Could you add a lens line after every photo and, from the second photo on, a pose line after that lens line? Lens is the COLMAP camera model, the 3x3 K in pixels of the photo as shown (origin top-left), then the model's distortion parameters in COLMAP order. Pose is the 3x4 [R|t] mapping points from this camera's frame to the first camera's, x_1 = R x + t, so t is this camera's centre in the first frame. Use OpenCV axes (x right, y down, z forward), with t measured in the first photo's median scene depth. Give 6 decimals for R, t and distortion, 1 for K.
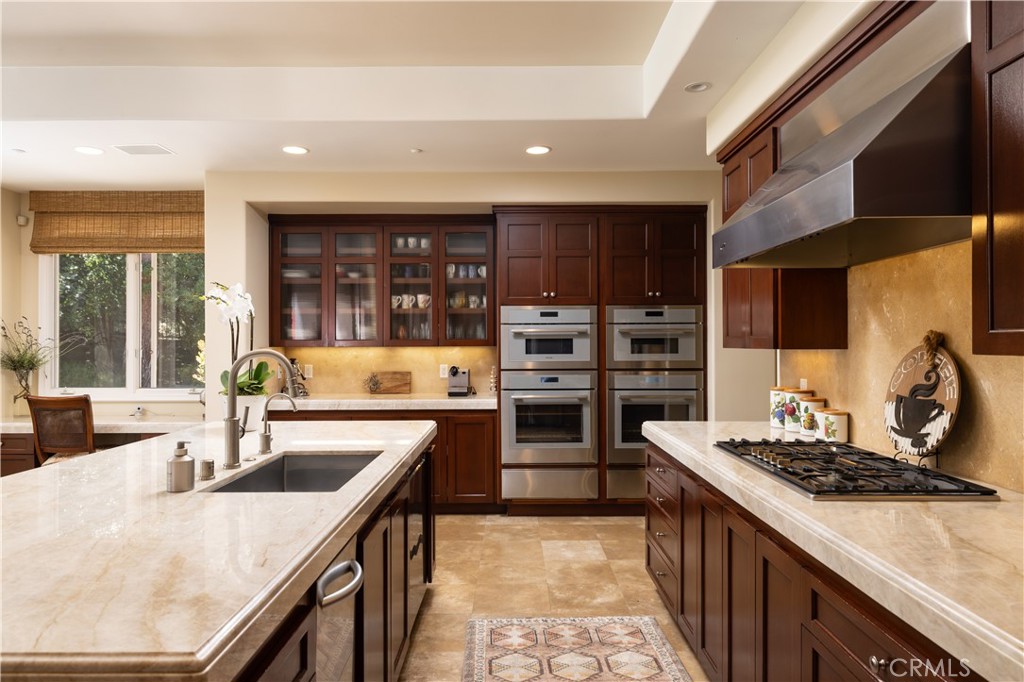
lens RADIAL K [[649.5, 0, 510.0], [0, 649.5, 343.3], [0, 0, 1]] dist [0.007062, 0.000140]
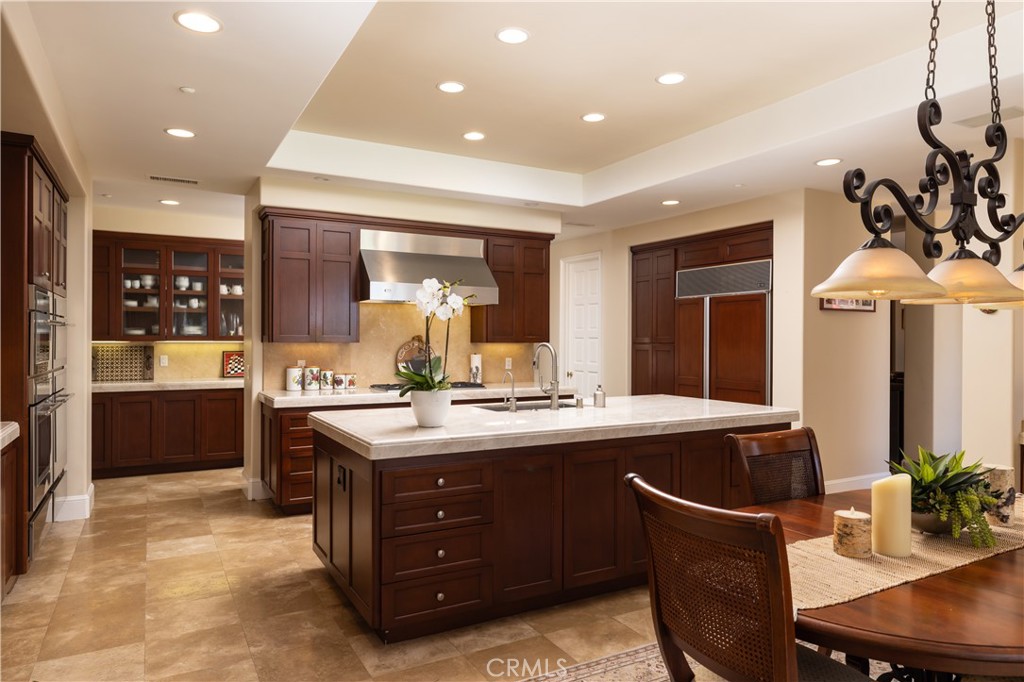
lens RADIAL K [[649.5, 0, 512.0], [0, 649.5, 340.4], [0, 0, 1]] dist [0.007062, 0.000140]
pose [[-0.489736, 0.003386, 0.871864, -1.072727], [0.002237, 0.999994, -0.002627, 0.007698], [-0.871868, 0.000663, -0.489741, 1.106305]]
